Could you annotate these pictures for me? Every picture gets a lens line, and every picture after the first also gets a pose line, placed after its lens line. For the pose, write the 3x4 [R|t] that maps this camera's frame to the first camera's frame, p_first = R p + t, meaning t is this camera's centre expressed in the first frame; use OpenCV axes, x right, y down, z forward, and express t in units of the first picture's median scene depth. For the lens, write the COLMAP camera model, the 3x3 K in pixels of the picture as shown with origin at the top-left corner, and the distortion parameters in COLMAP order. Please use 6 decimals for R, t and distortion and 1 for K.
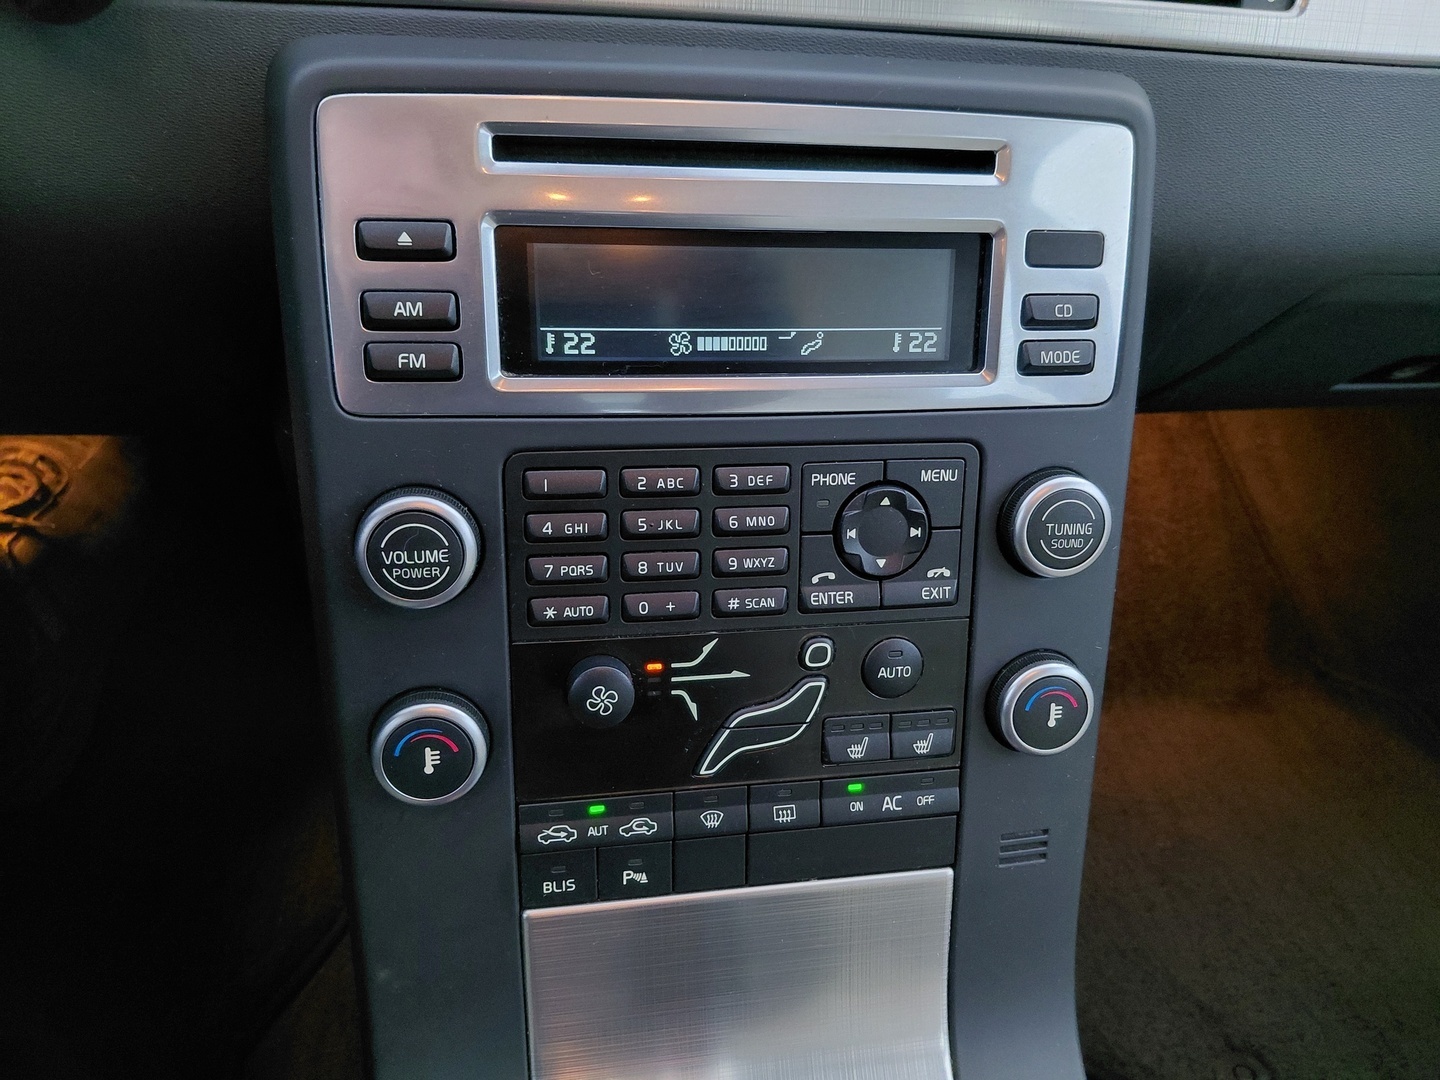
lens RADIAL K [[1047.1, 0, 726.8], [0, 1047.1, 507.3], [0, 0, 1]] dist [0.109479, -0.189362]
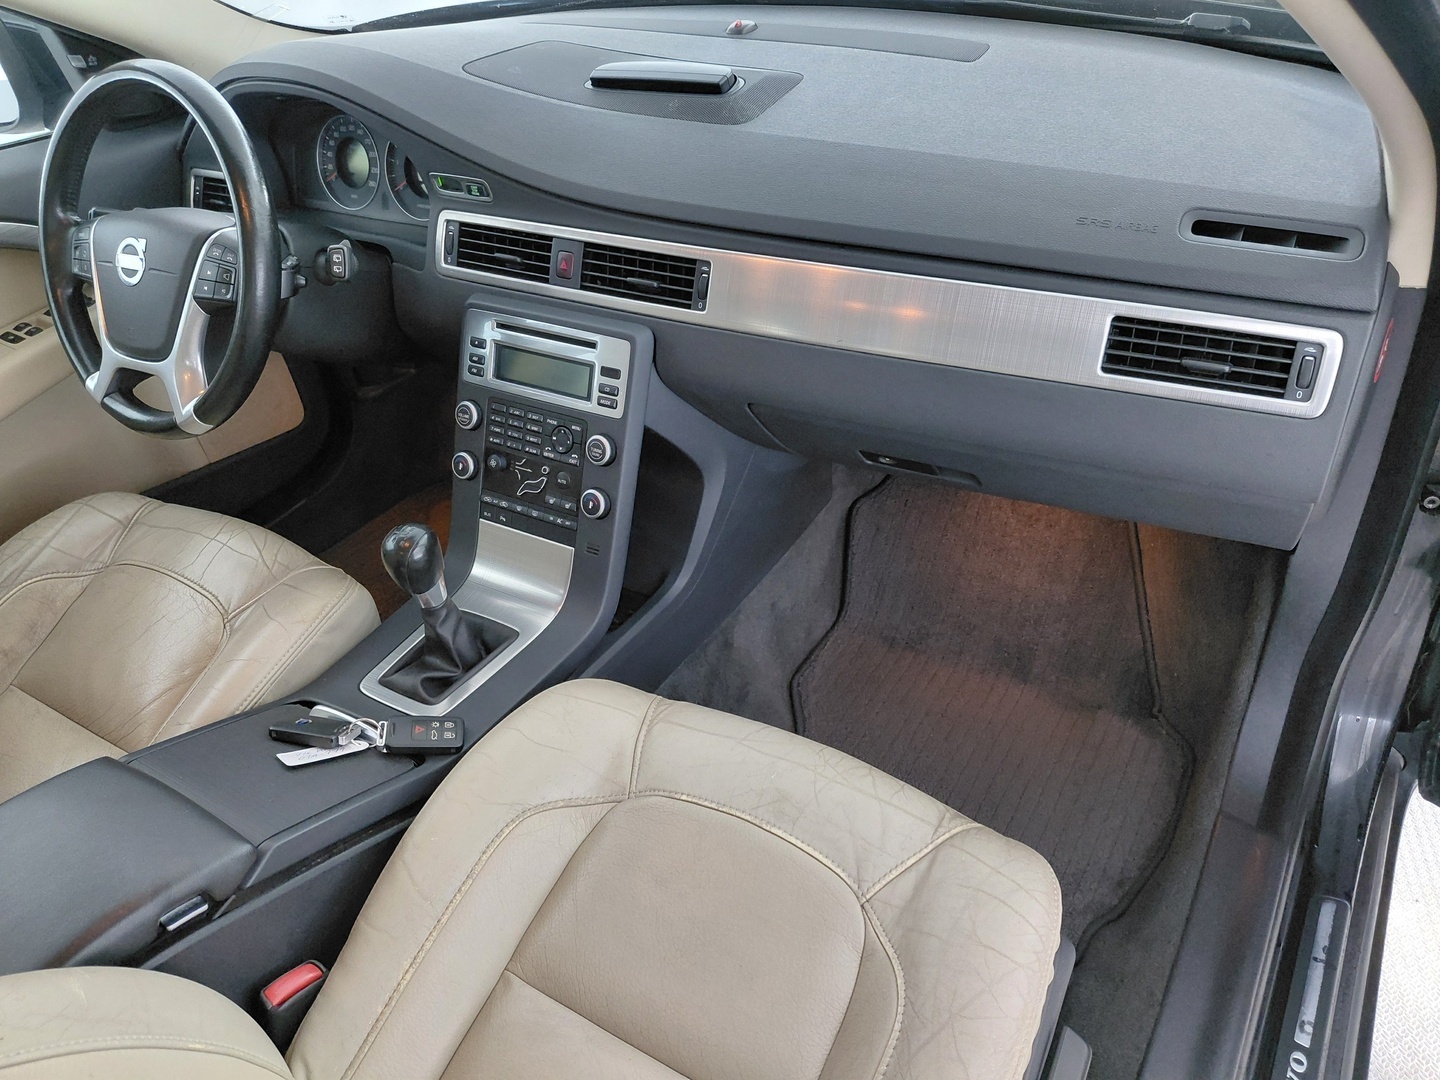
lens RADIAL K [[1045.3, 0, 720.0], [0, 1045.3, 540.0], [0, 0, 1]] dist [0.077502, -0.196591]
pose [[0.744607, 0.269569, -0.610650, 2.842294], [-0.273228, 0.957764, 0.089636, -0.118865], [0.609021, 0.100103, 0.786812, -1.465122]]
